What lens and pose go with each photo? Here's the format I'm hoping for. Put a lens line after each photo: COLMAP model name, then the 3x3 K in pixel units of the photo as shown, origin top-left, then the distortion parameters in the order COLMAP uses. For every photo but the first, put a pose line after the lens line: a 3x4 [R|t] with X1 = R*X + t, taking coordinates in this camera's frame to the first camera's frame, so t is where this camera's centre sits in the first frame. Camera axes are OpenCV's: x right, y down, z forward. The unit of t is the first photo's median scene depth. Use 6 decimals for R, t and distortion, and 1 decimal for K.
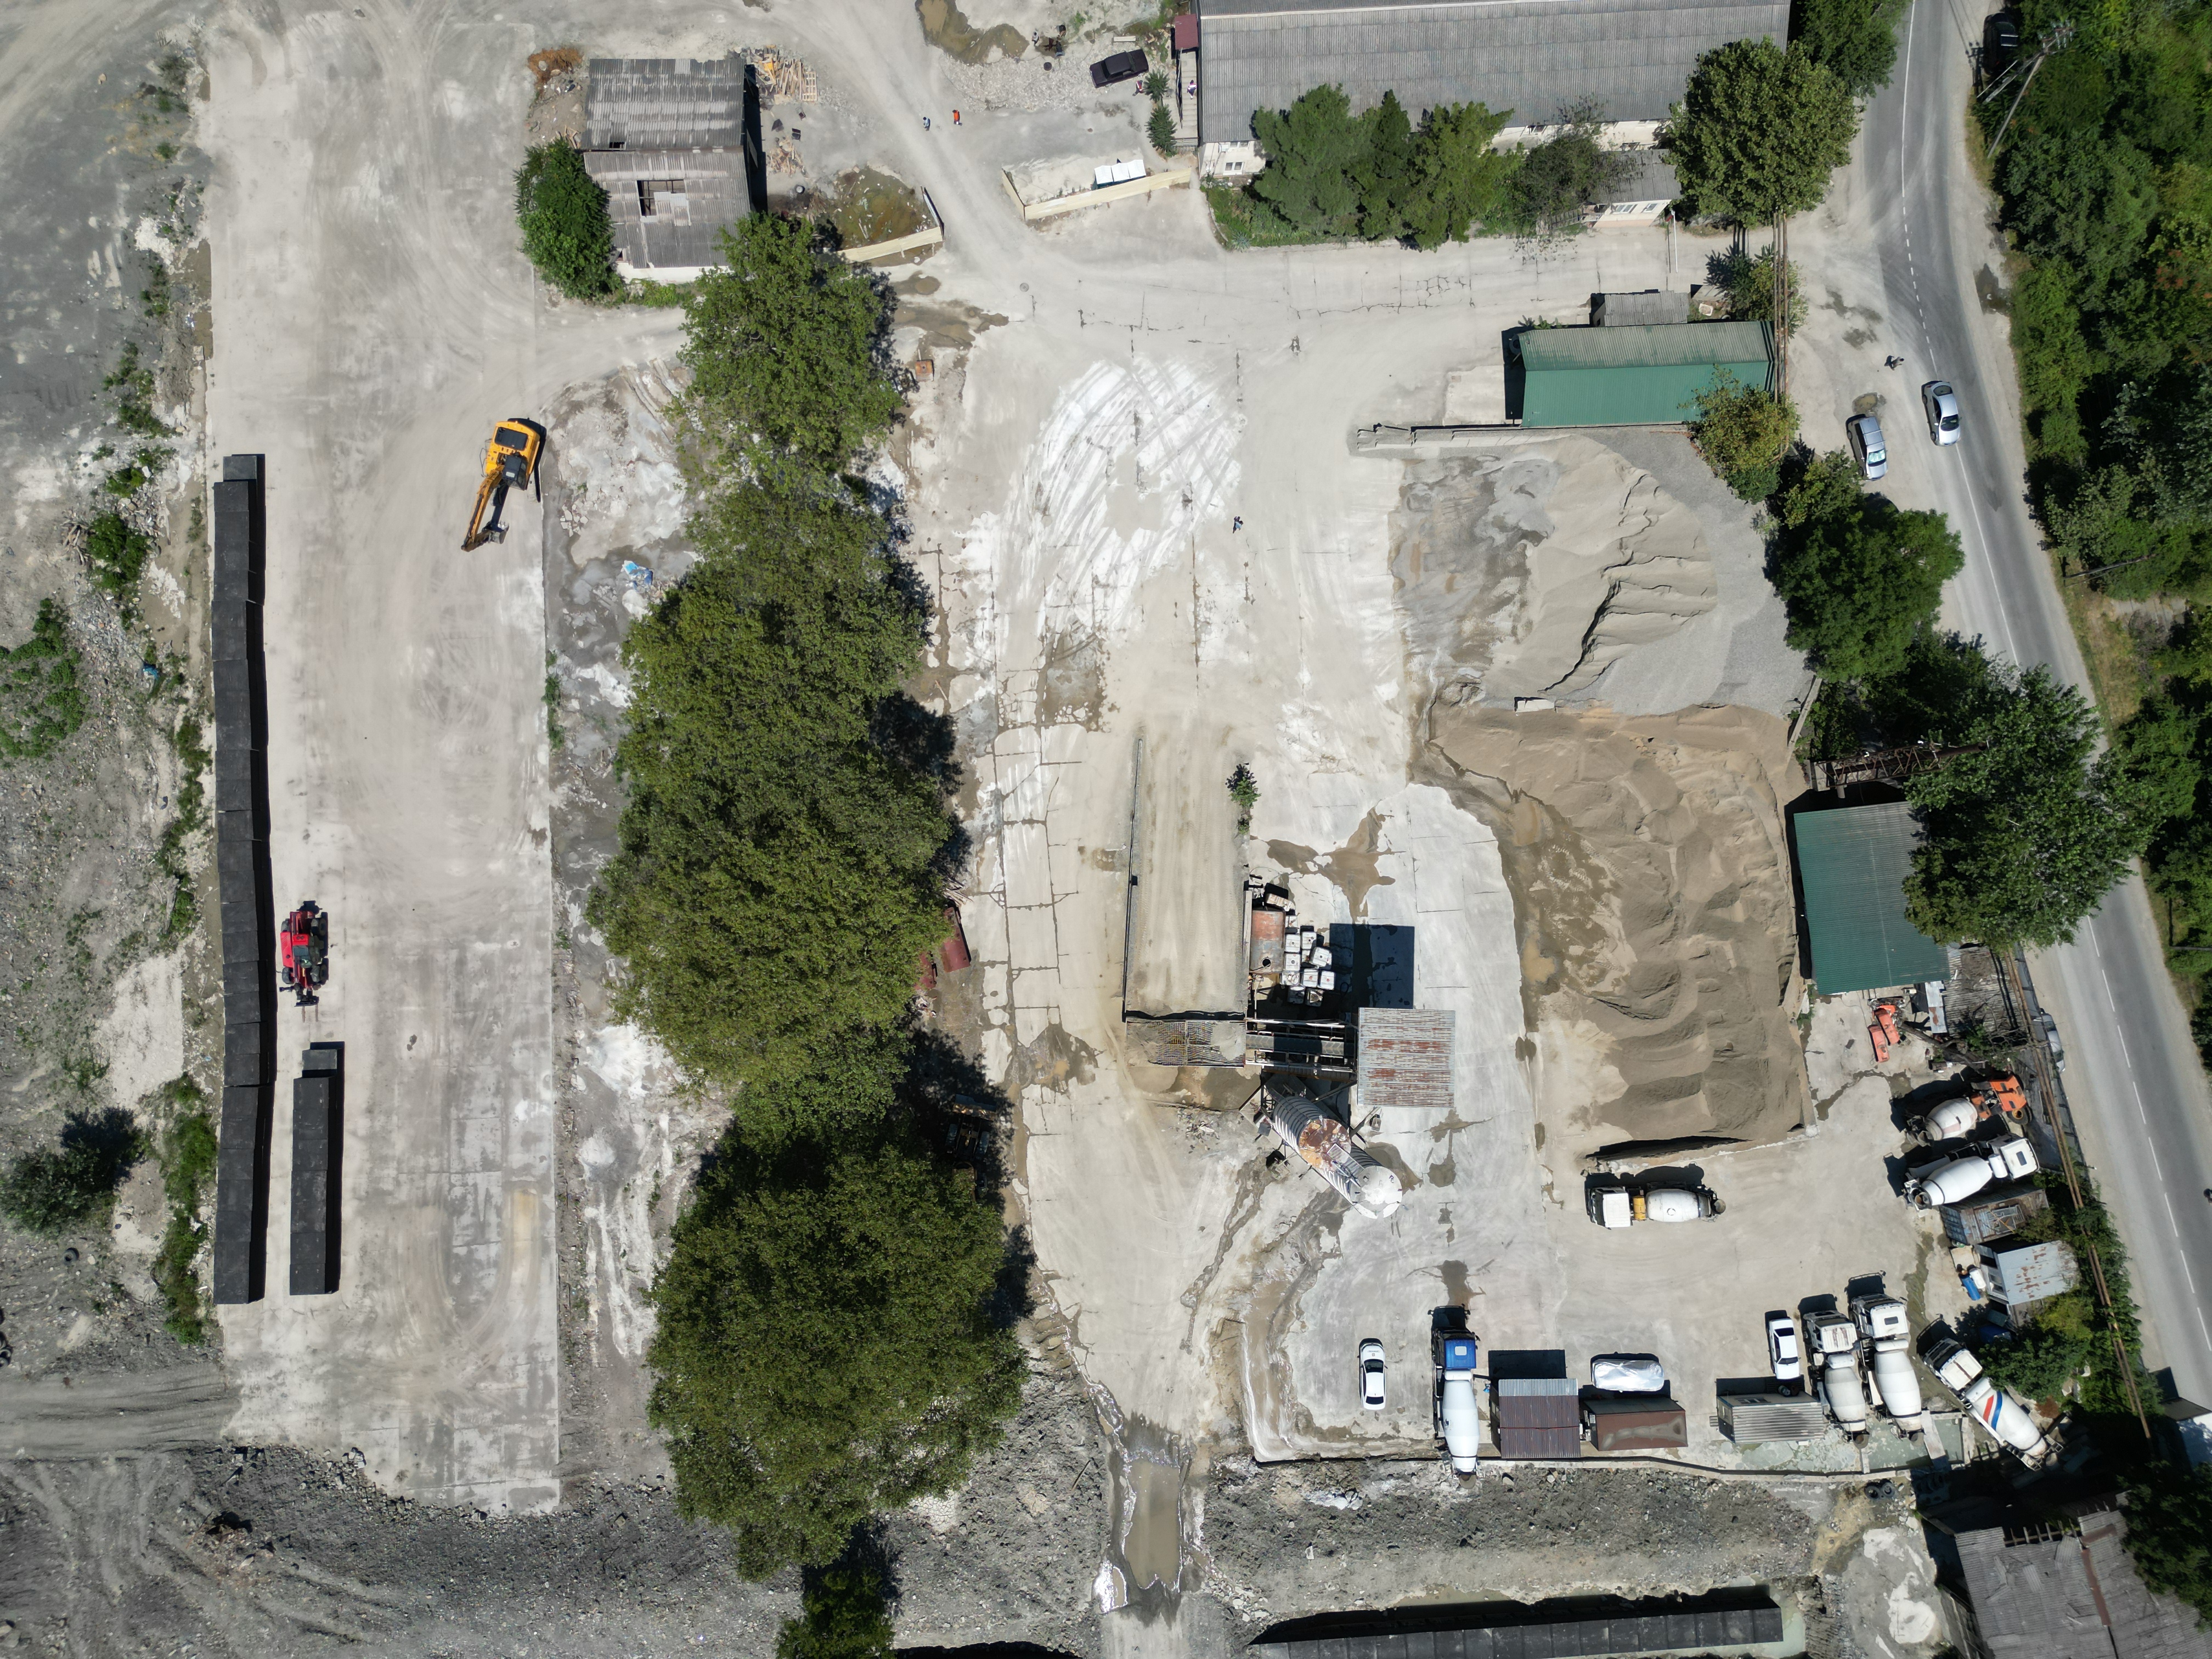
lens RADIAL K [[1526.0, 0, 1093.9], [0, 1526.0, 831.3], [0, 0, 1]] dist [0.068664, -0.058333]
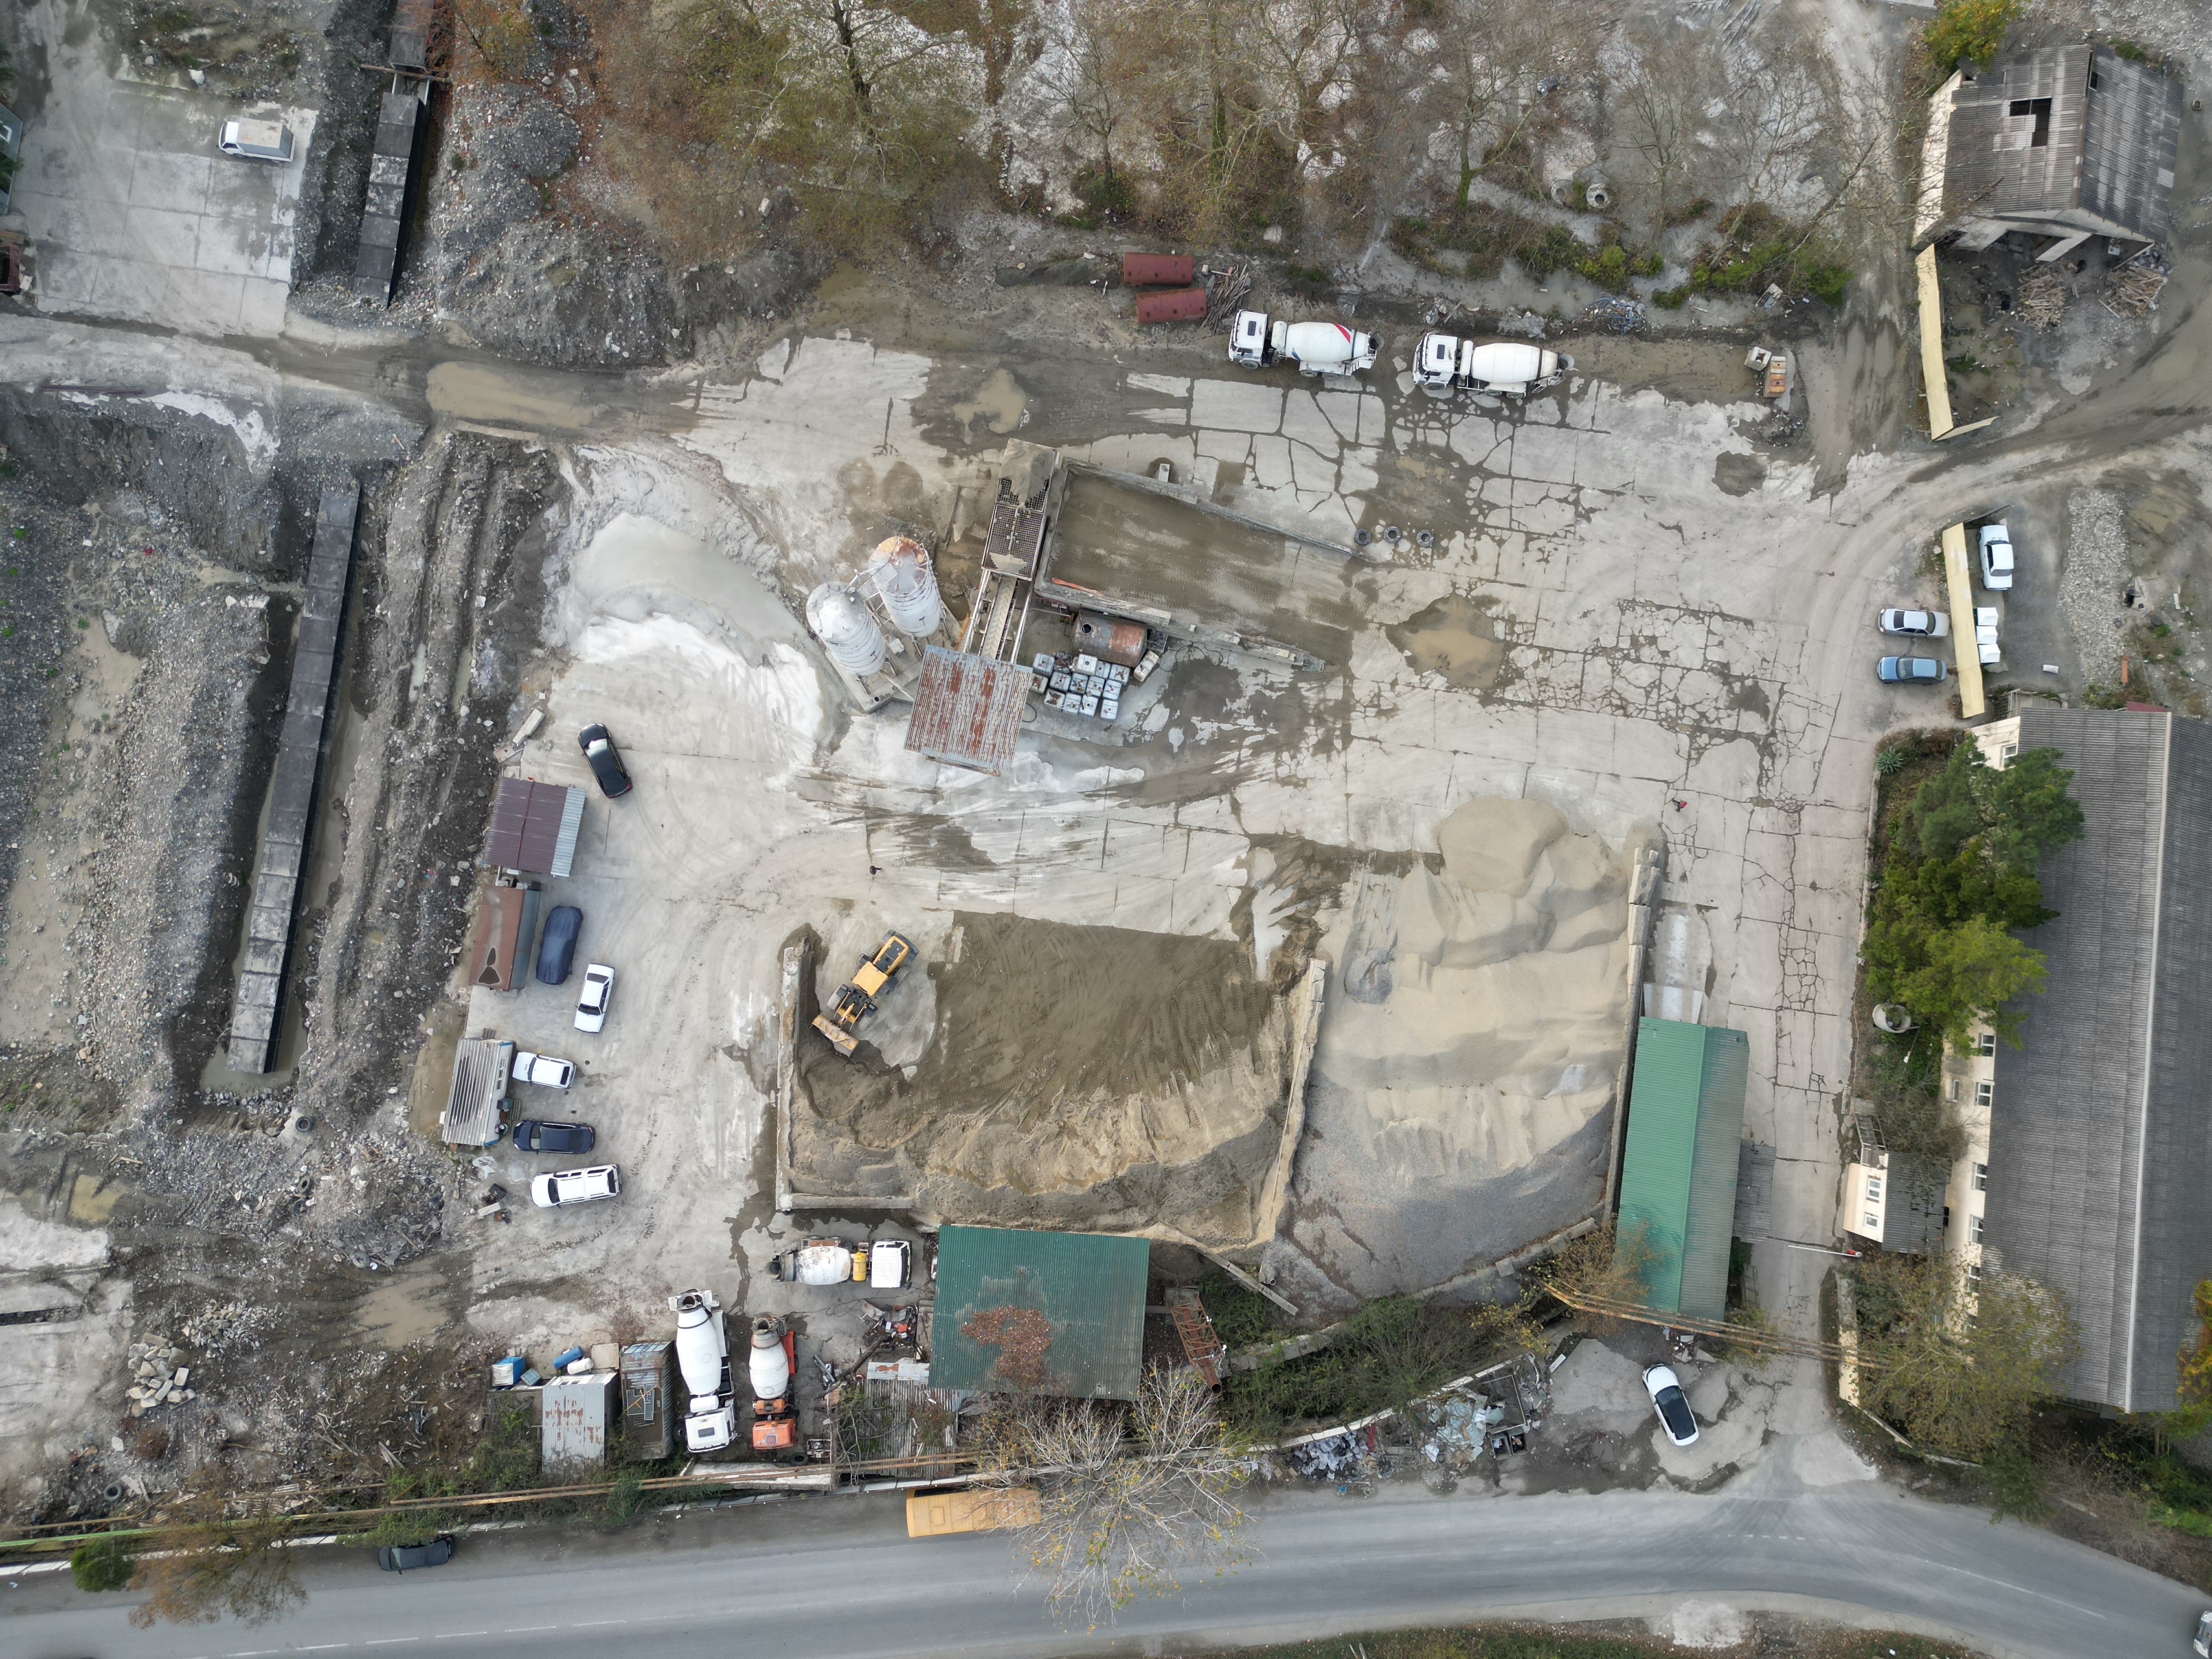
lens RADIAL K [[1526.0, 0, 1093.9], [0, 1526.0, 831.3], [0, 0, 1]] dist [0.068664, -0.058333]
pose [[-0.178399, 0.978529, -0.103218, 0.324455], [-0.983916, -0.176431, 0.027969, 0.036204], [0.009158, 0.106547, 0.994265, 0.120602]]
